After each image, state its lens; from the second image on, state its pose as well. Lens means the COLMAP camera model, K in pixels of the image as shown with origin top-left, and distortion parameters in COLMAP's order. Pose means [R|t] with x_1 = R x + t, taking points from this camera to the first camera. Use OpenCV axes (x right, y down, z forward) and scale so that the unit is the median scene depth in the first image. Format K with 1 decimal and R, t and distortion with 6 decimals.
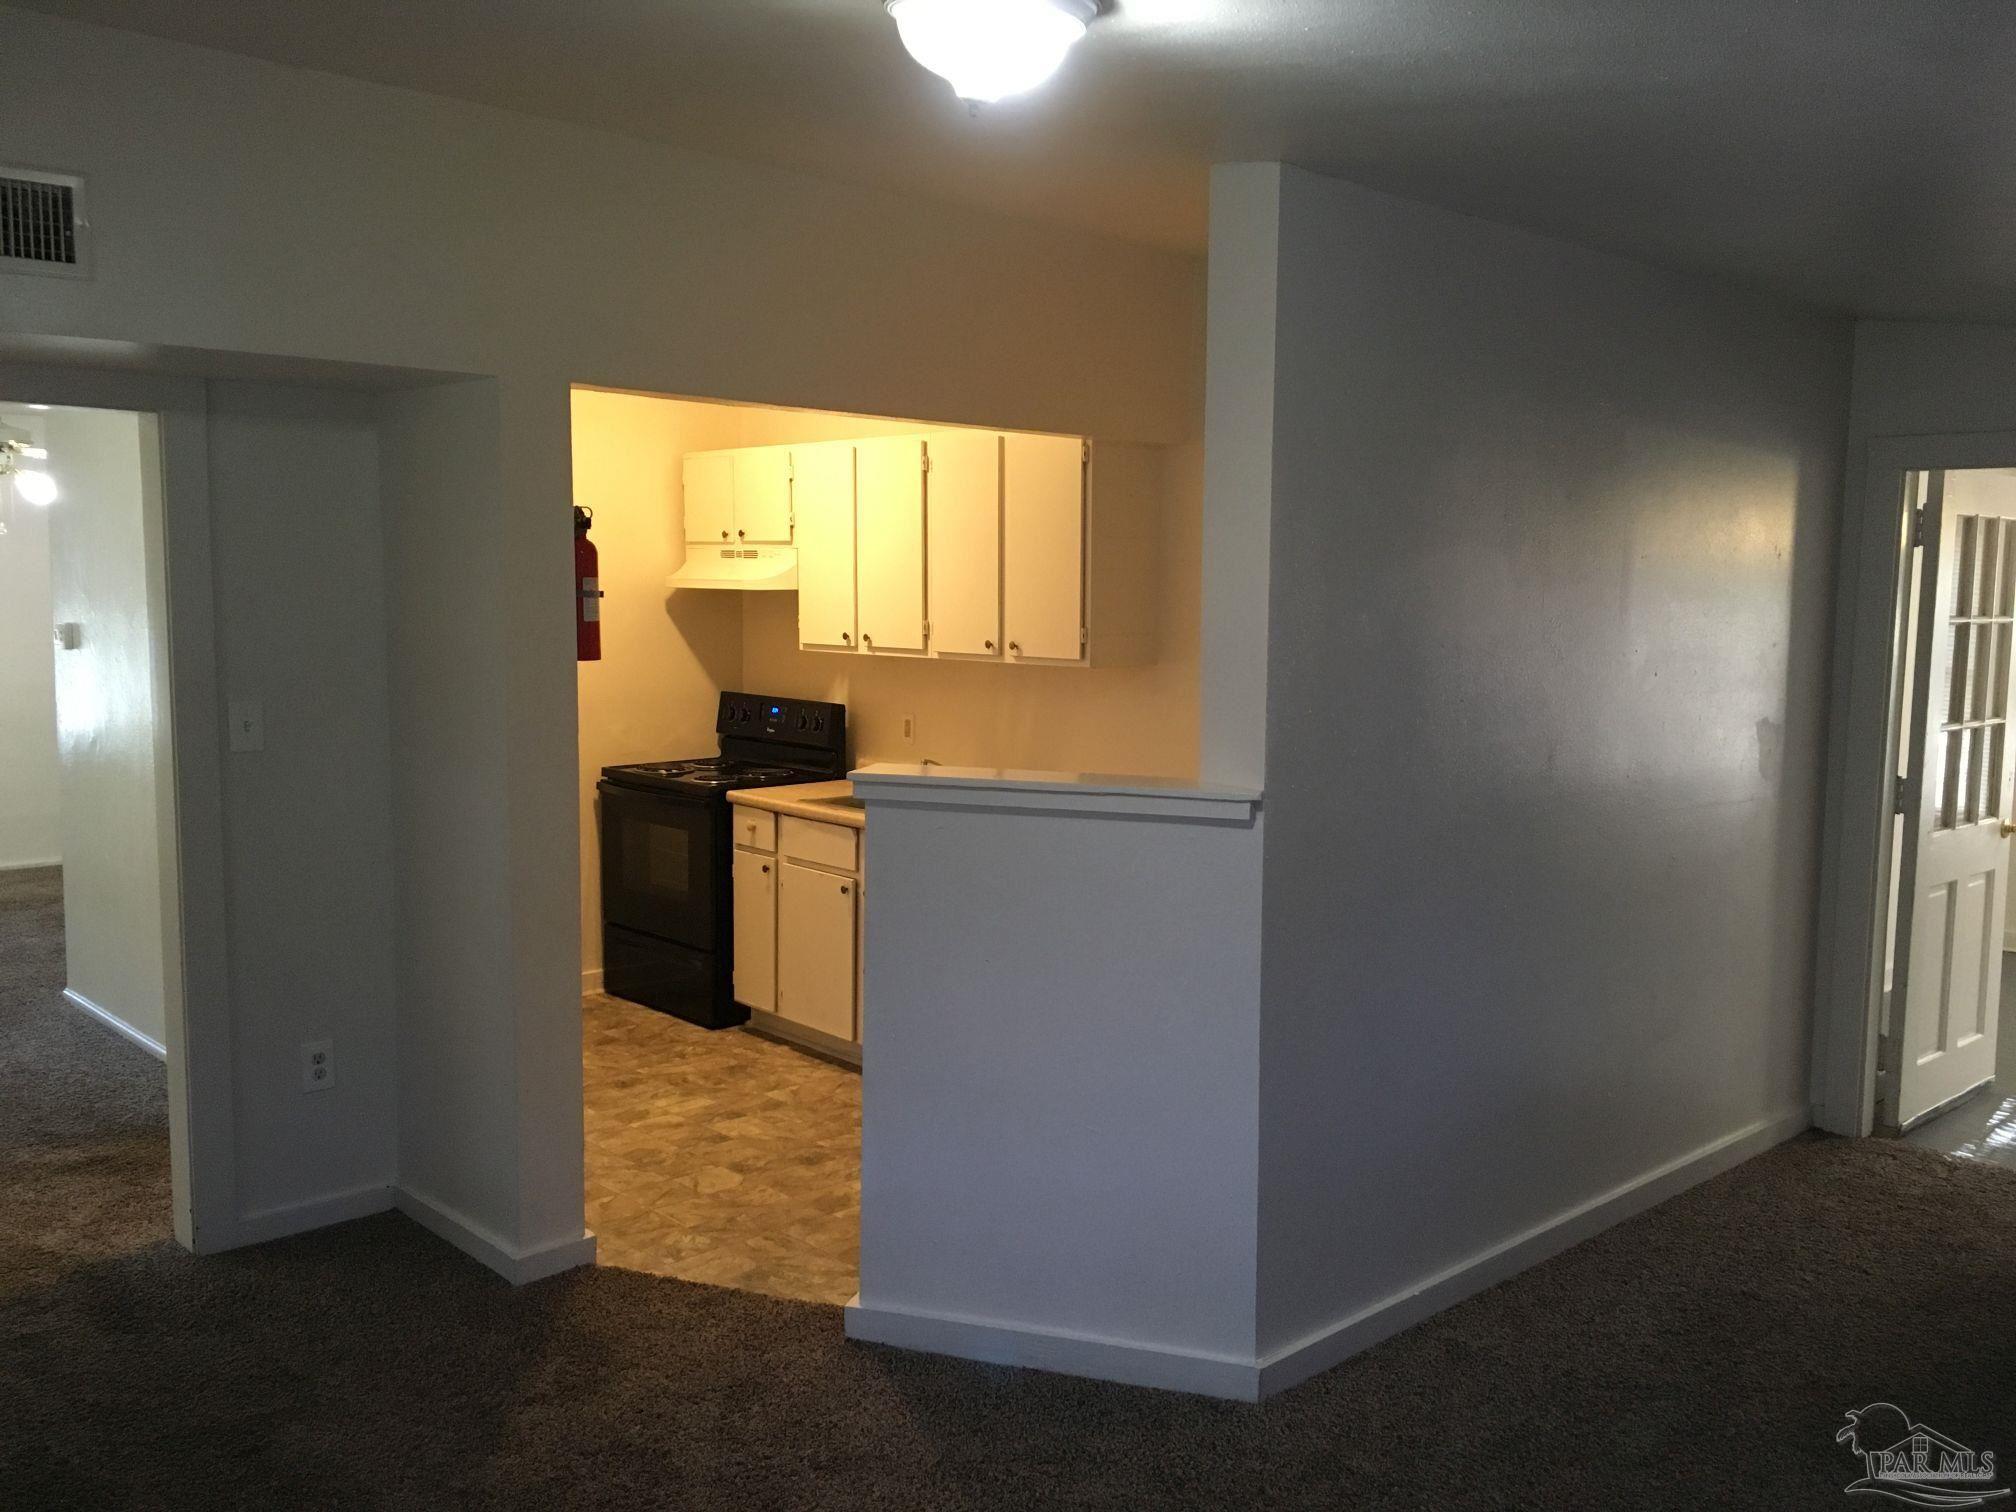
lens RADIAL K [[1732.6, 0, 1008.0], [0, 1732.6, 756.0], [0, 0, 1]] dist [0.113248, -0.171780]
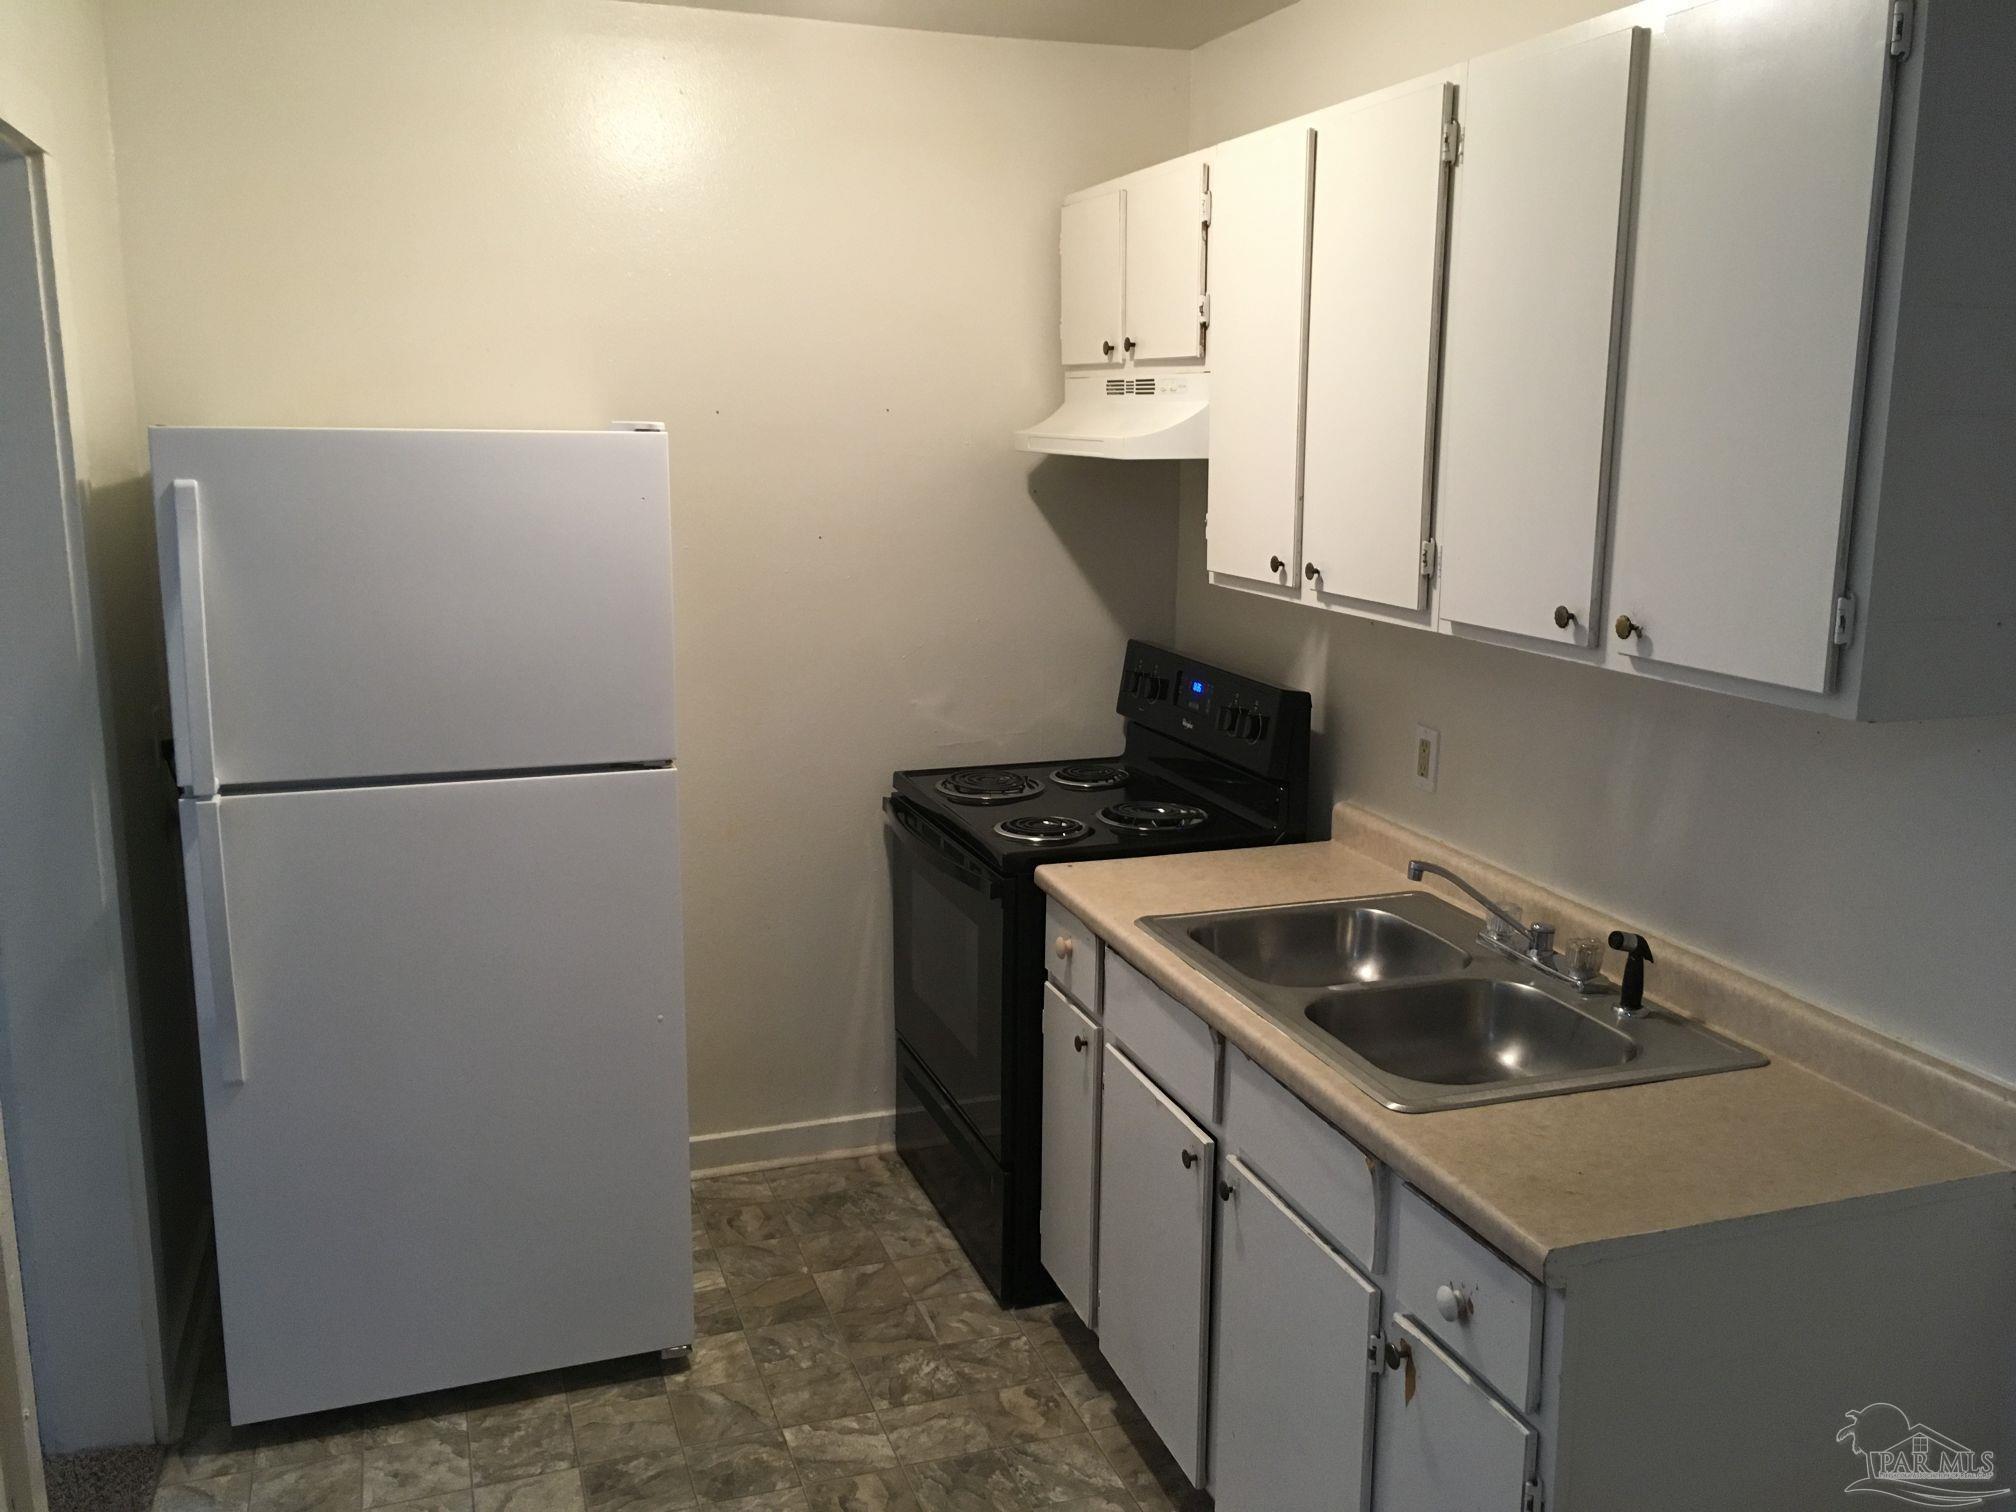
lens RADIAL K [[1732.6, 0, 1008.0], [0, 1732.6, 756.0], [0, 0, 1]] dist [0.113248, -0.171780]
pose [[0.911825, 0.078765, -0.402953, 0.030953], [-0.043605, 0.994454, 0.095711, -0.059652], [0.408257, -0.069701, 0.910202, 0.550010]]
